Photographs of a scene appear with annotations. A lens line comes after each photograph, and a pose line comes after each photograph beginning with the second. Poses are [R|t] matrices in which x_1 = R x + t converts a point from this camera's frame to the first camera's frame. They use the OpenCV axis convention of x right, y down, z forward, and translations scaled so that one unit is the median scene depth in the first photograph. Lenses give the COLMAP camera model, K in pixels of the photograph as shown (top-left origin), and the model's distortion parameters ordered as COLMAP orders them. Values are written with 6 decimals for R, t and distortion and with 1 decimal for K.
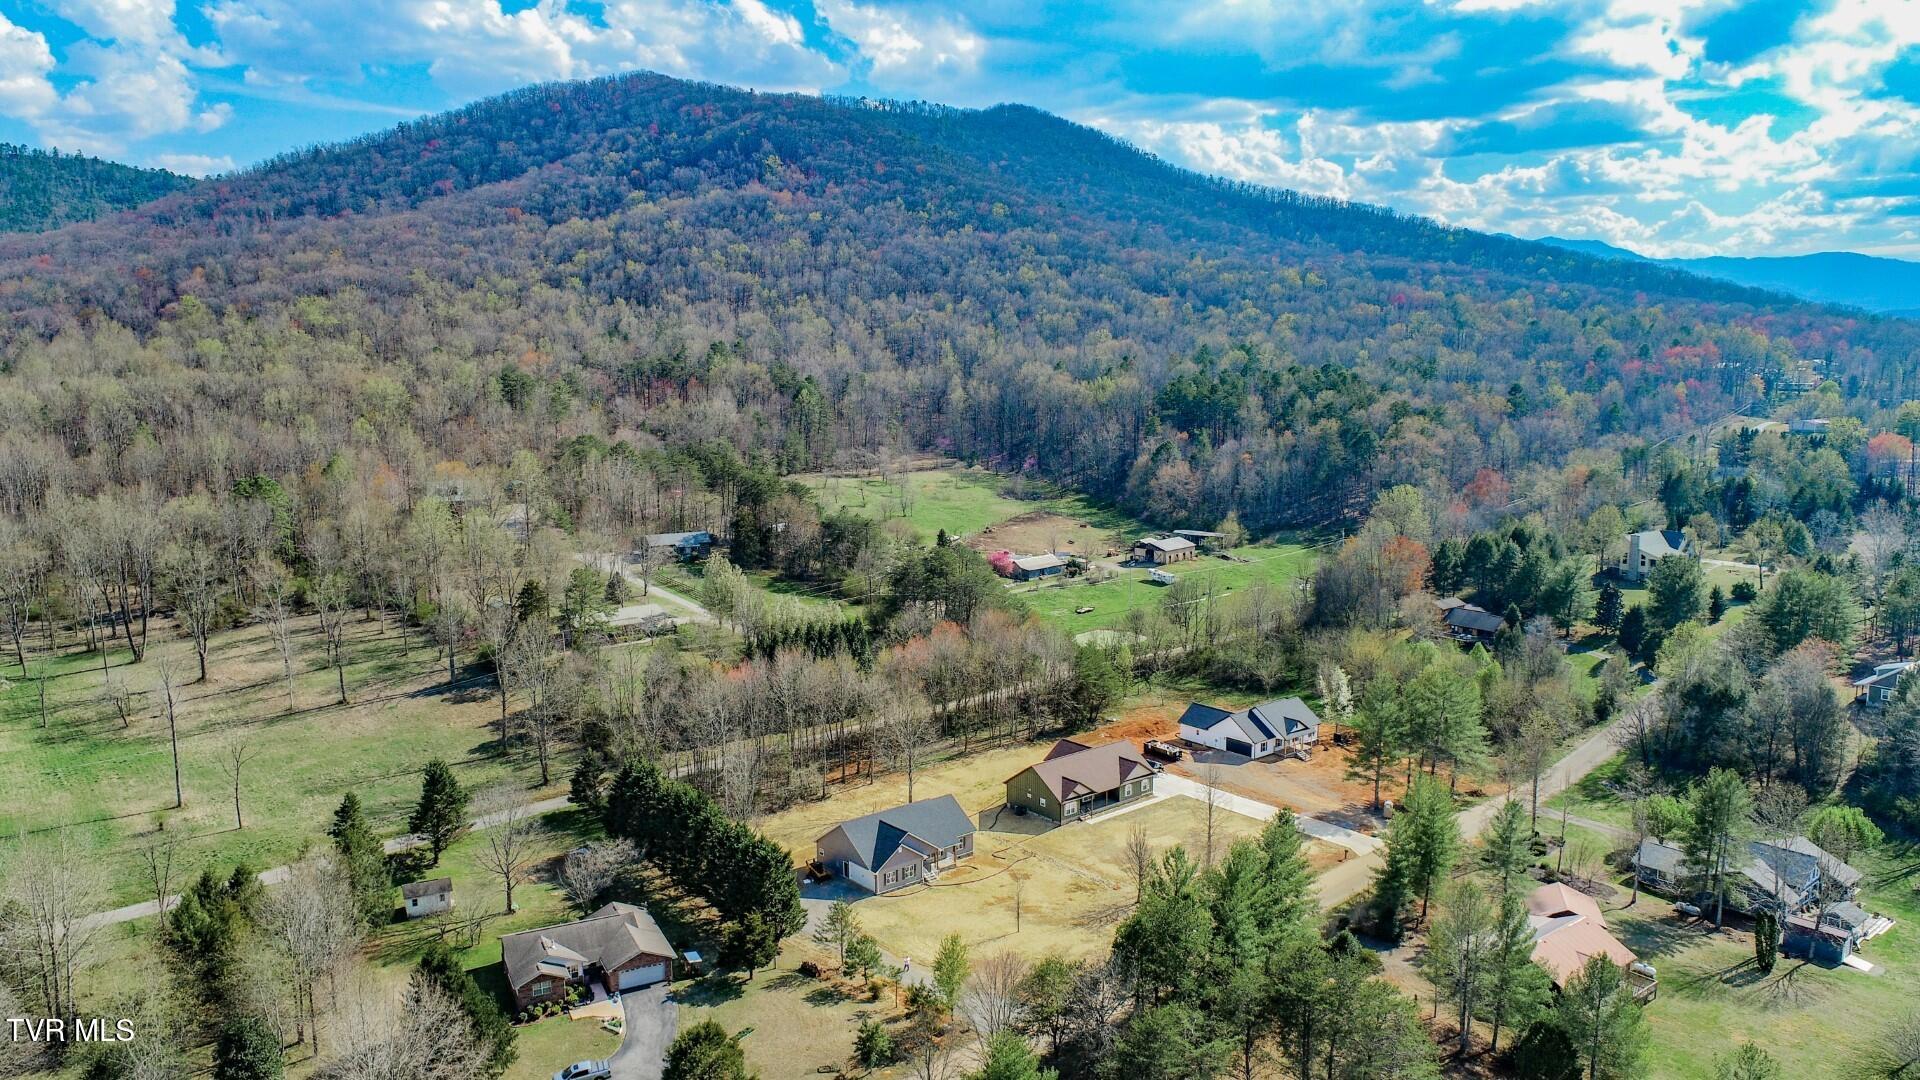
lens RADIAL K [[1311.8, 0, 956.3], [0, 1311.8, 510.6], [0, 0, 1]] dist [-0.006234, 0.001578]
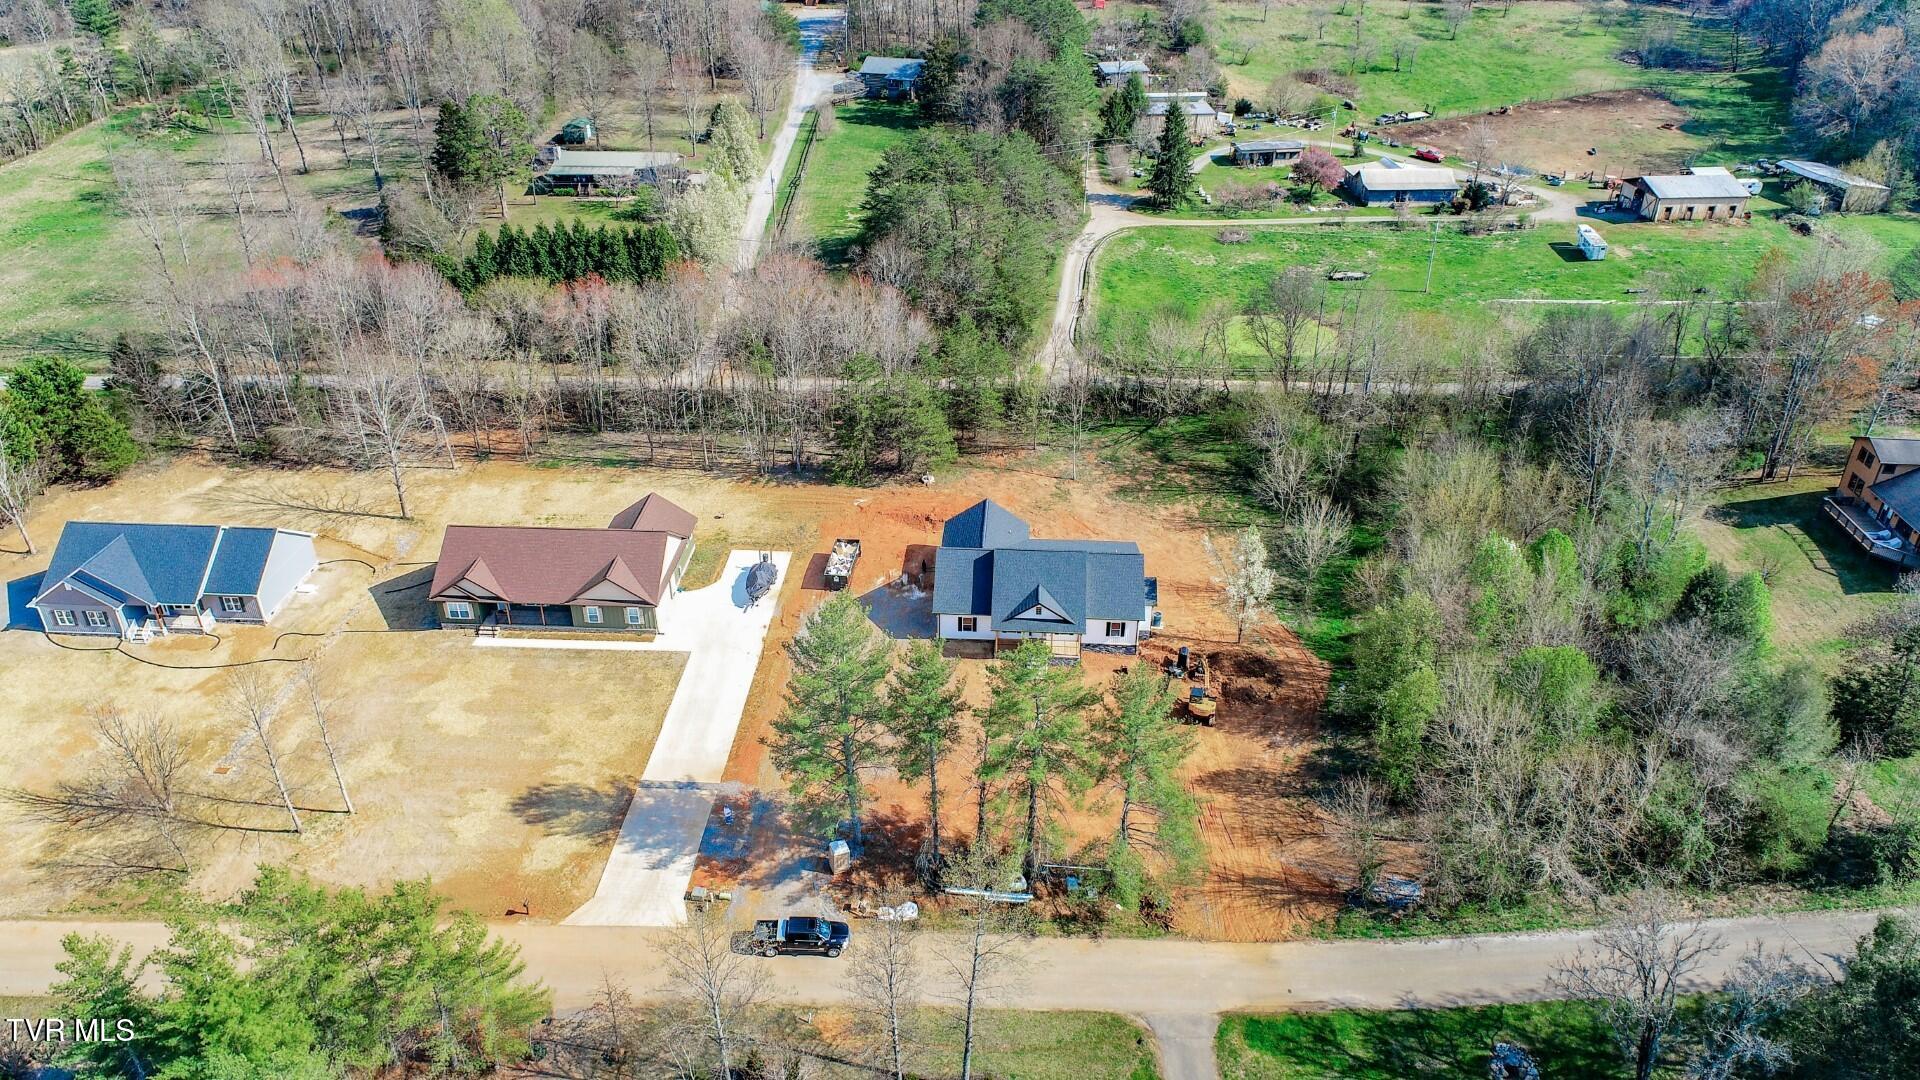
lens RADIAL K [[1272.5, 0, 969.0], [0, 1272.5, 536.6], [0, 0, 1]] dist [-0.008158, 0.000252]
pose [[0.732473, 0.346461, -0.586045, 0.273978], [-0.088173, 0.901850, 0.422956, -0.037178], [0.675062, -0.258130, 0.691129, 0.339561]]
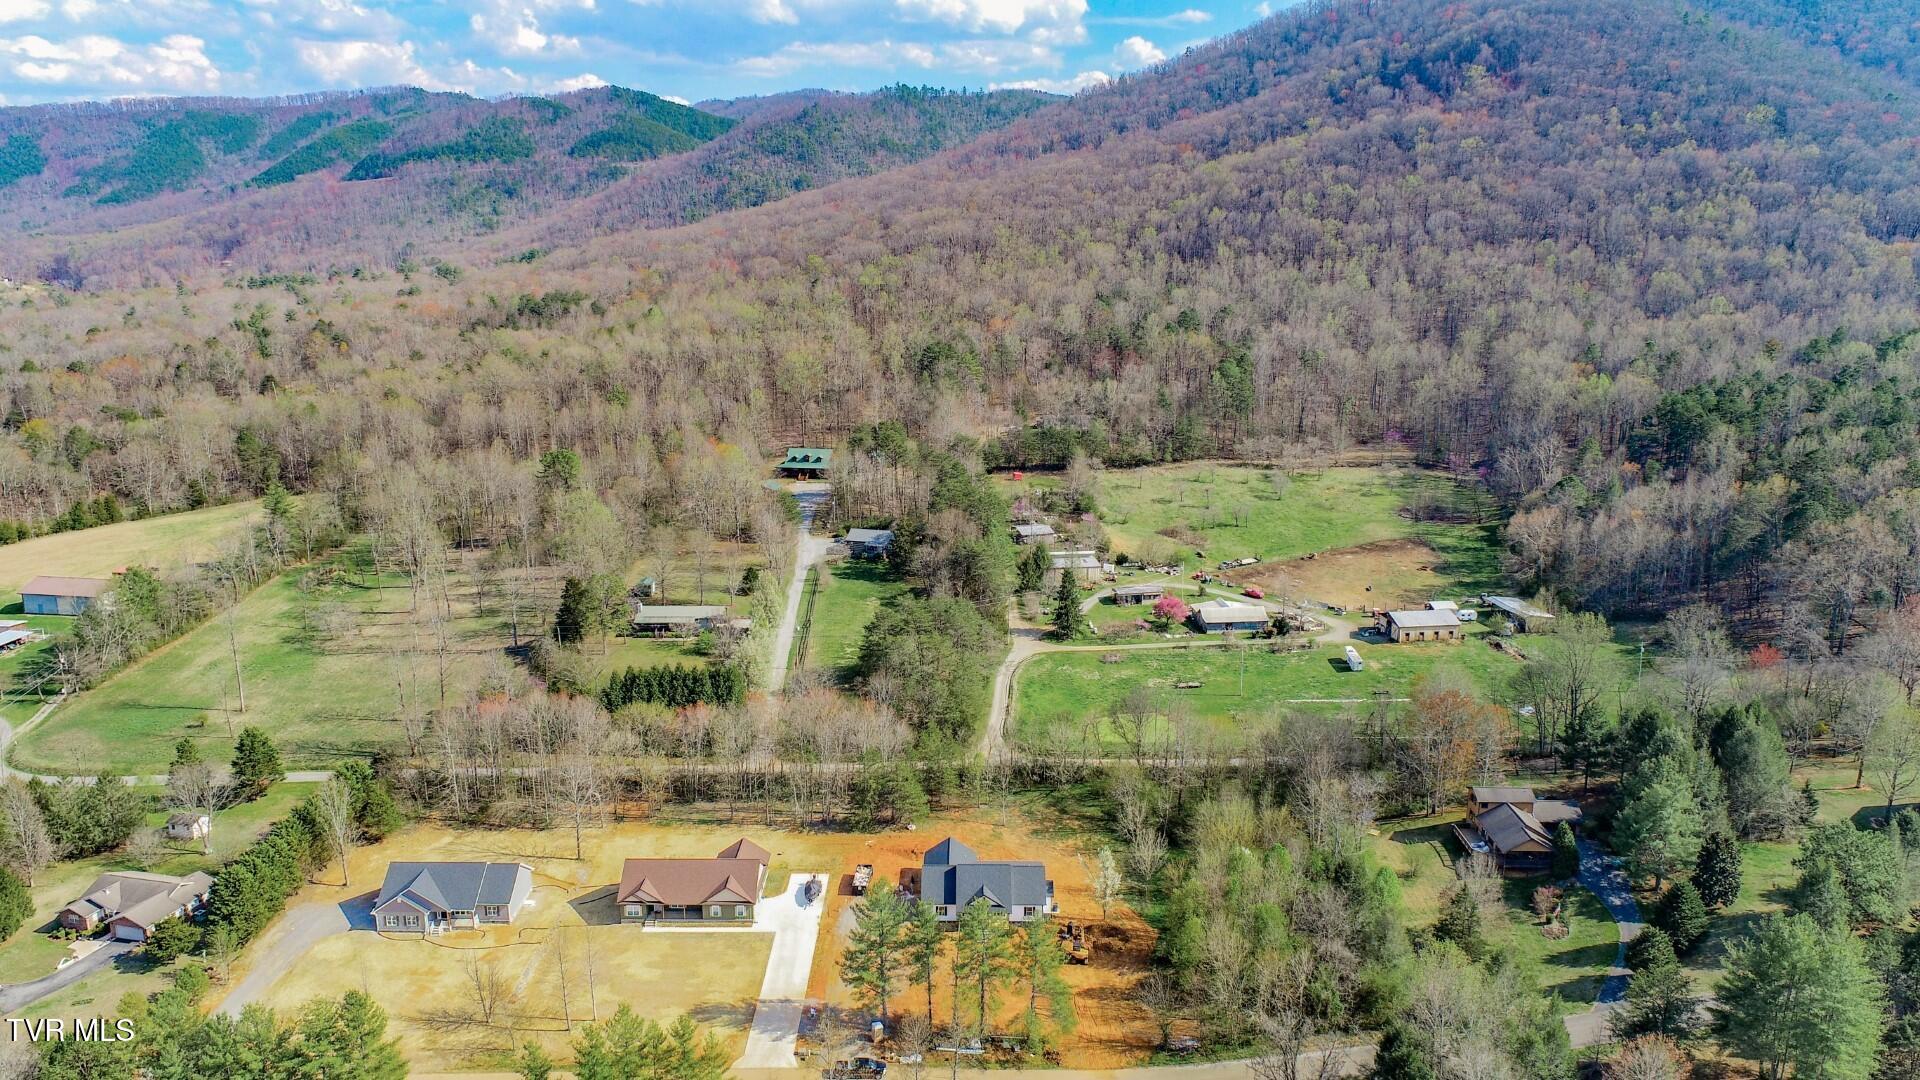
lens RADIAL K [[1280.1, 0, 965.8], [0, 1280.1, 548.8], [0, 0, 1]] dist [-0.009201, 0.003136]
pose [[0.763467, 0.159597, -0.625817, 0.392580], [-0.082408, 0.985139, 0.150698, -0.102281], [0.640567, -0.063480, 0.765274, 0.186805]]
